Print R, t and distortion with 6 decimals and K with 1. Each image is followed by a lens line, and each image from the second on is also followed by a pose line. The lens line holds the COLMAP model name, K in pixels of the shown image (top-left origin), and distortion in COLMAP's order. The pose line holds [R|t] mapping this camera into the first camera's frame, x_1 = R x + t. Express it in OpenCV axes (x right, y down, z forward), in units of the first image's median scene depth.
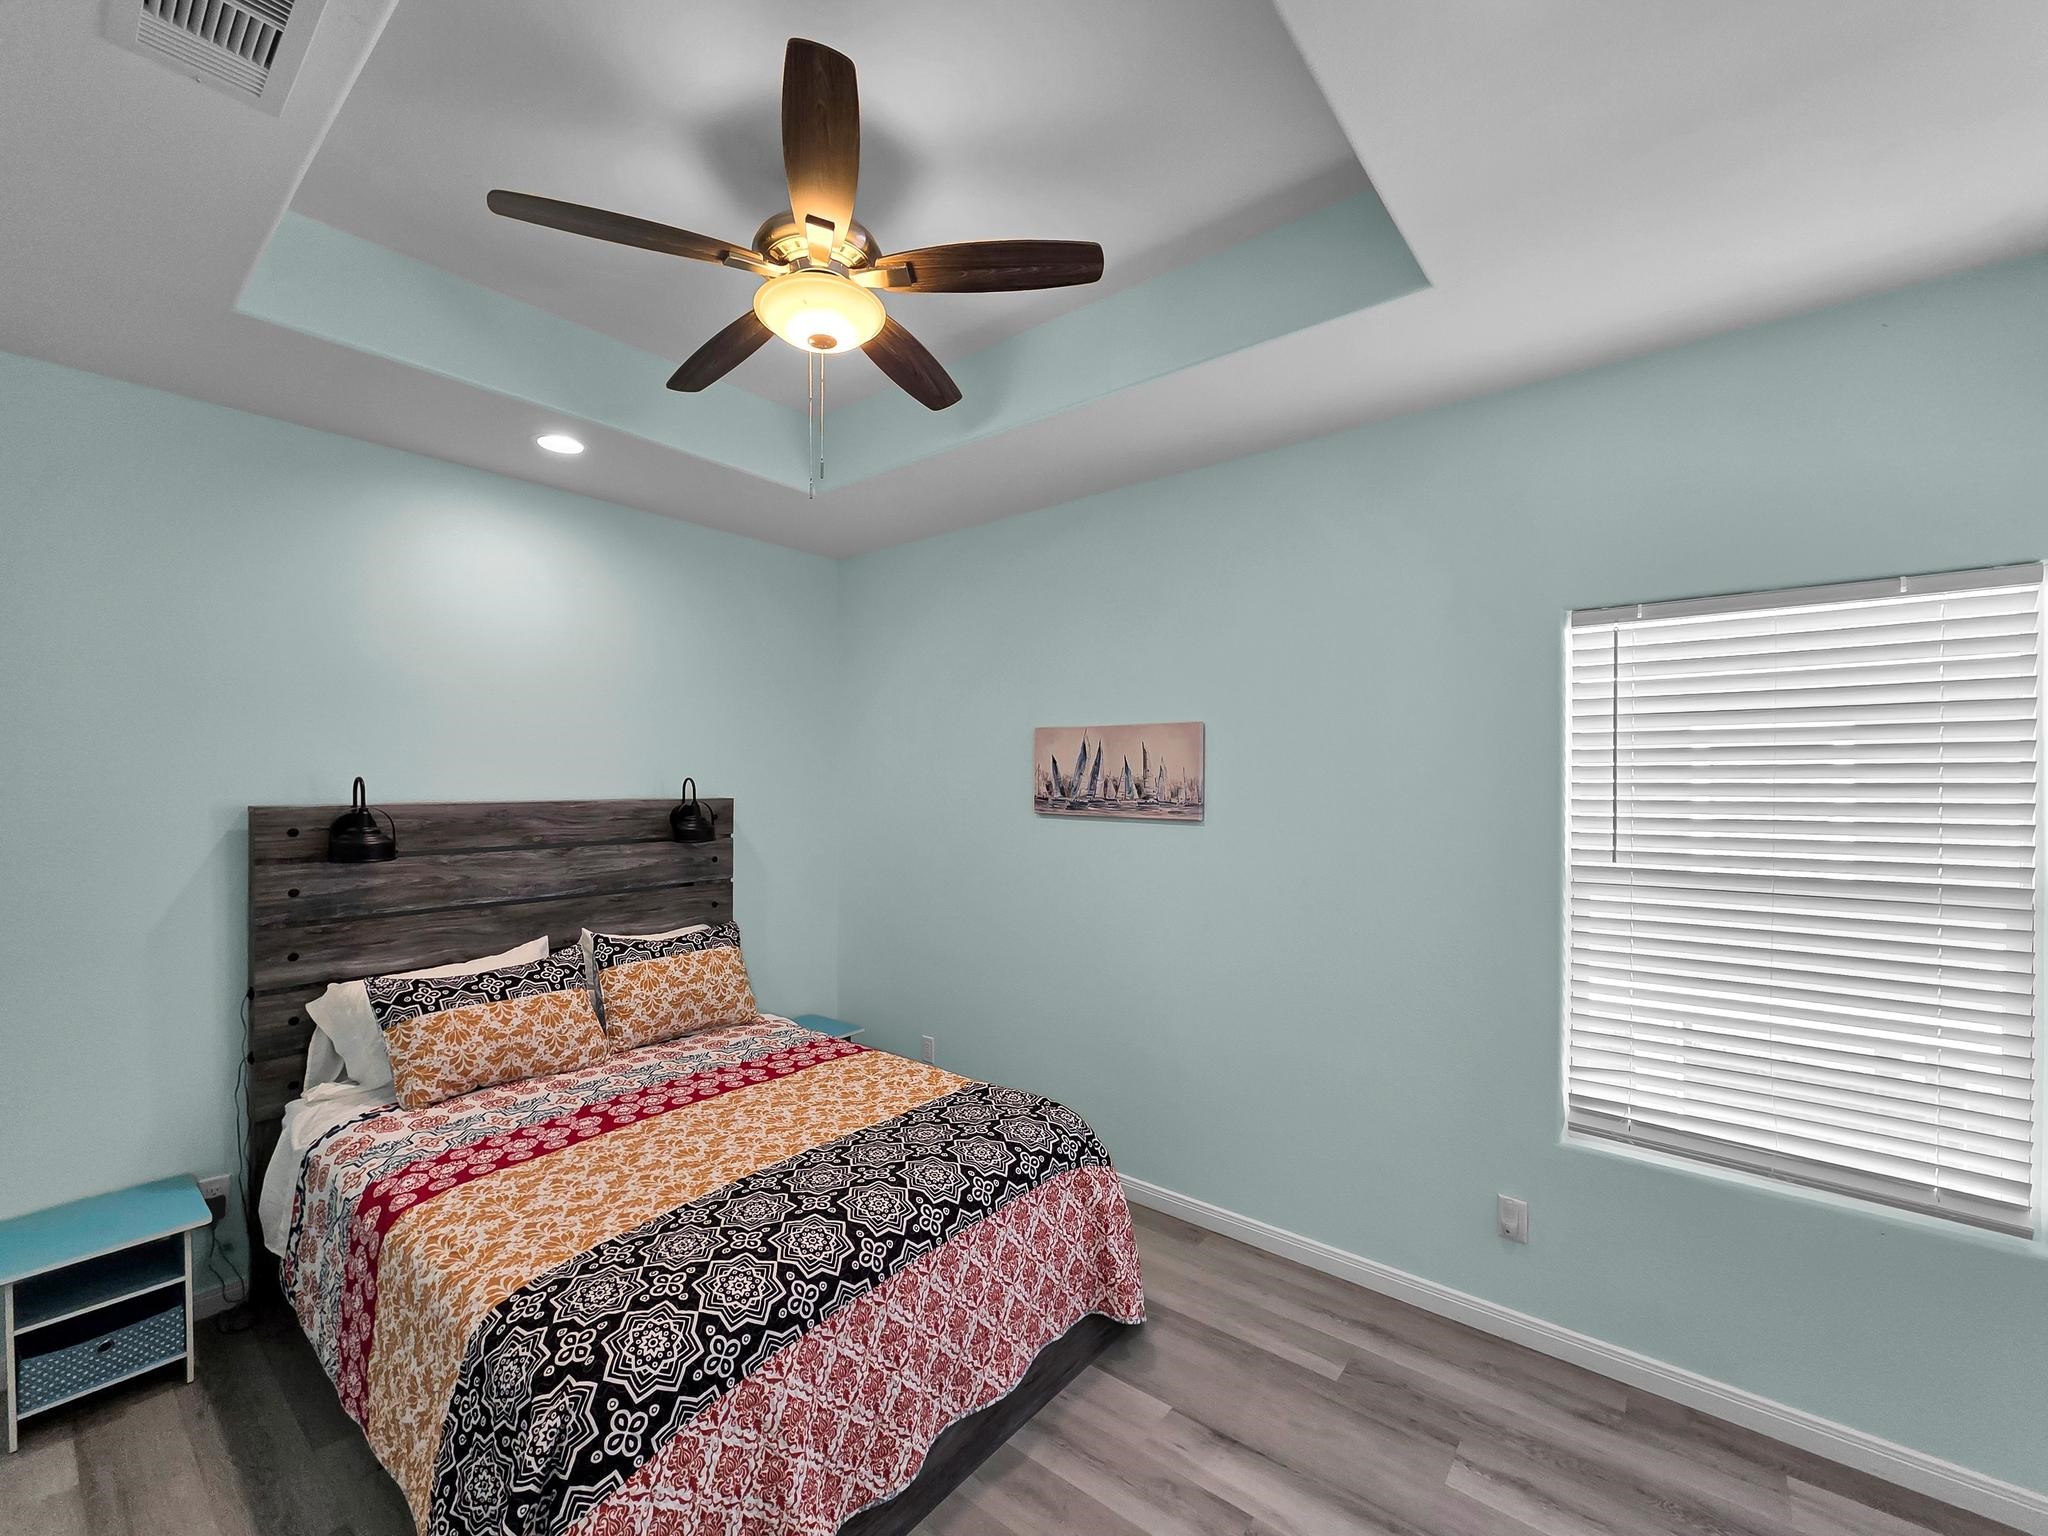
lens RADIAL K [[848.3, 0, 1016.8], [0, 848.3, 783.3], [0, 0, 1]] dist [-0.011480, -0.000218]
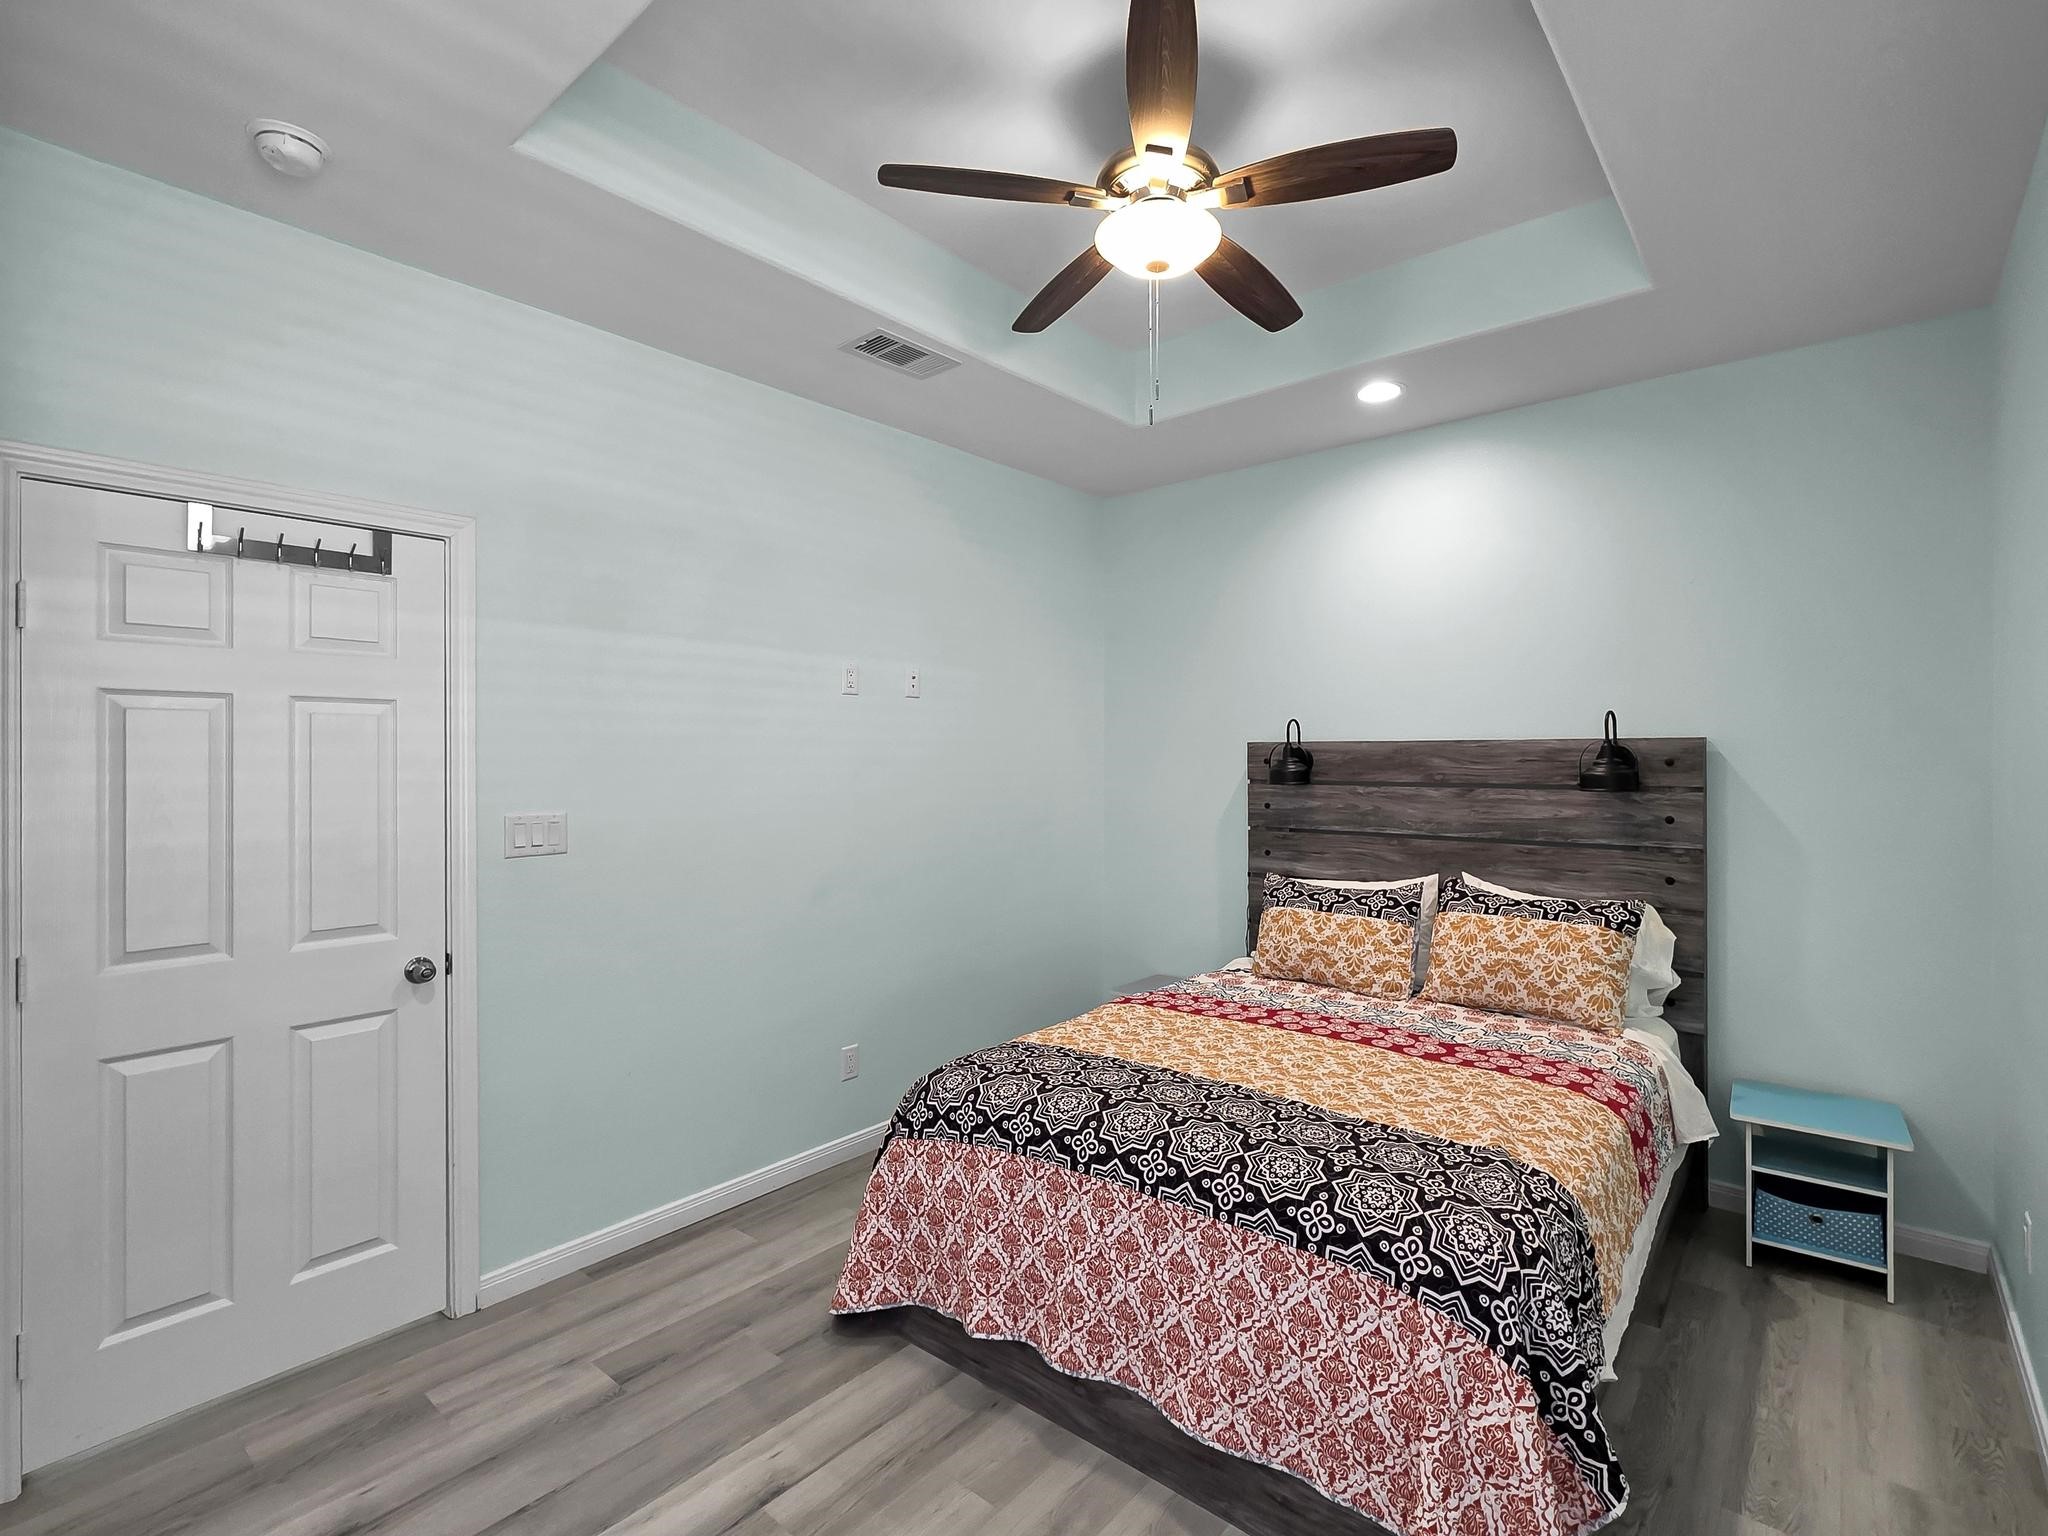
lens RADIAL K [[968.7, 0, 1059.4], [0, 968.7, 763.5], [0, 0, 1]] dist [0.001742, 0.000182]
pose [[-0.010659, 0.006938, -0.999919, 0.657470], [-0.005397, 0.999961, 0.006996, 0.048948], [0.999929, 0.005471, -0.010621, 0.625675]]
